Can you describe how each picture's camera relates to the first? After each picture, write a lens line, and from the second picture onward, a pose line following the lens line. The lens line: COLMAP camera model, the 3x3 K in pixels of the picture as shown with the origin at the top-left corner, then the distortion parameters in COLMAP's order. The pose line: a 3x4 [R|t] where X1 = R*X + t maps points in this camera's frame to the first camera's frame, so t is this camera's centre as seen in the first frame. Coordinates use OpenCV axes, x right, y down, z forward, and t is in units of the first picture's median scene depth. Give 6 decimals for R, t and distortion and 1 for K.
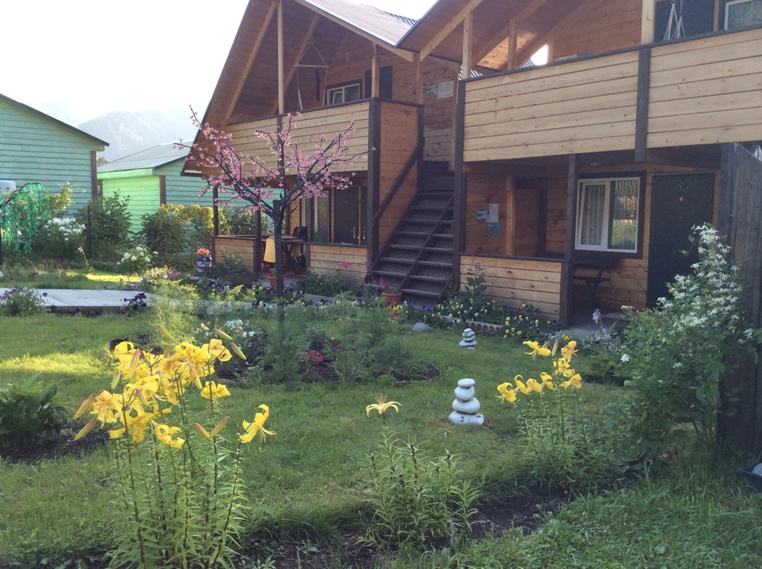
lens RADIAL K [[715.2, 0, 381.0], [0, 715.2, 284.5], [0, 0, 1]] dist [0.023463, -0.000959]
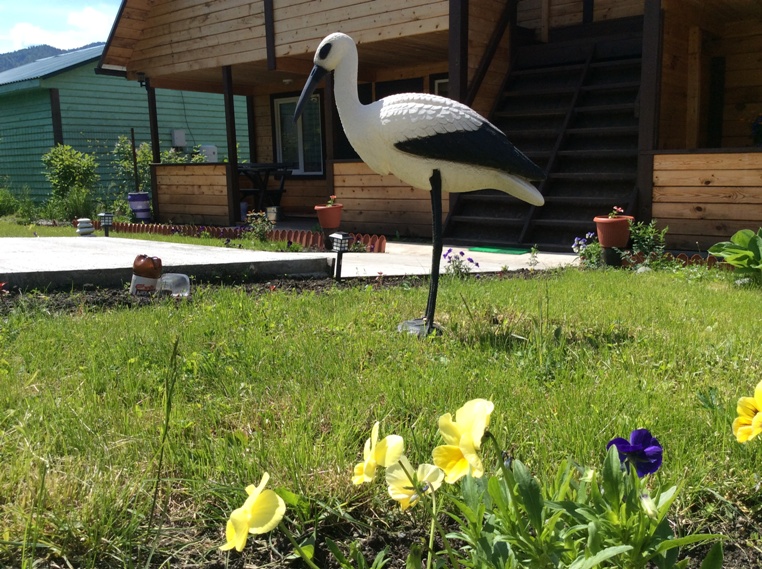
lens RADIAL K [[715.2, 0, 381.0], [0, 715.2, 284.5], [0, 0, 1]] dist [0.023463, -0.000959]
pose [[0.985385, -0.057055, 0.160505, -0.137227], [0.046651, 0.996604, 0.067860, 0.009794], [-0.163831, -0.059380, 0.984700, 0.290709]]
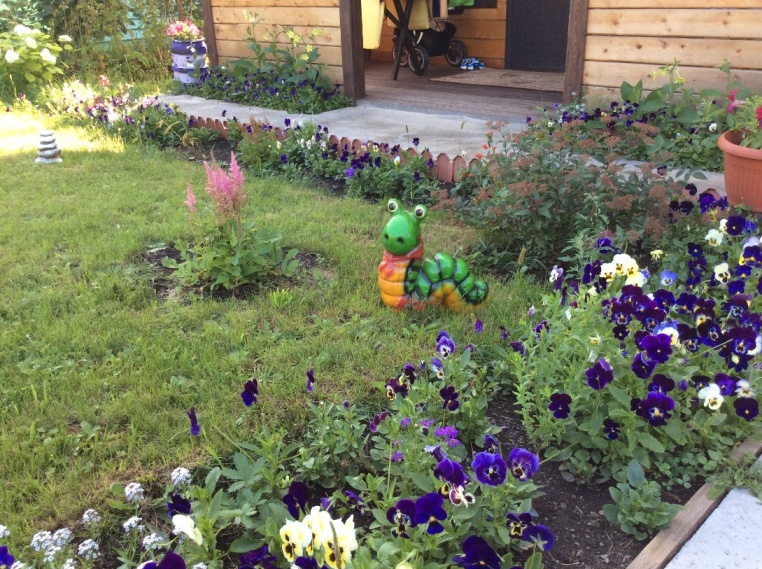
lens RADIAL K [[715.2, 0, 381.0], [0, 715.2, 284.5], [0, 0, 1]] dist [0.023463, -0.000959]
pose [[0.994361, -0.086507, 0.061343, -0.176862], [0.063429, 0.948712, 0.309713, -0.027822], [-0.084989, -0.304076, 0.948849, 0.565587]]
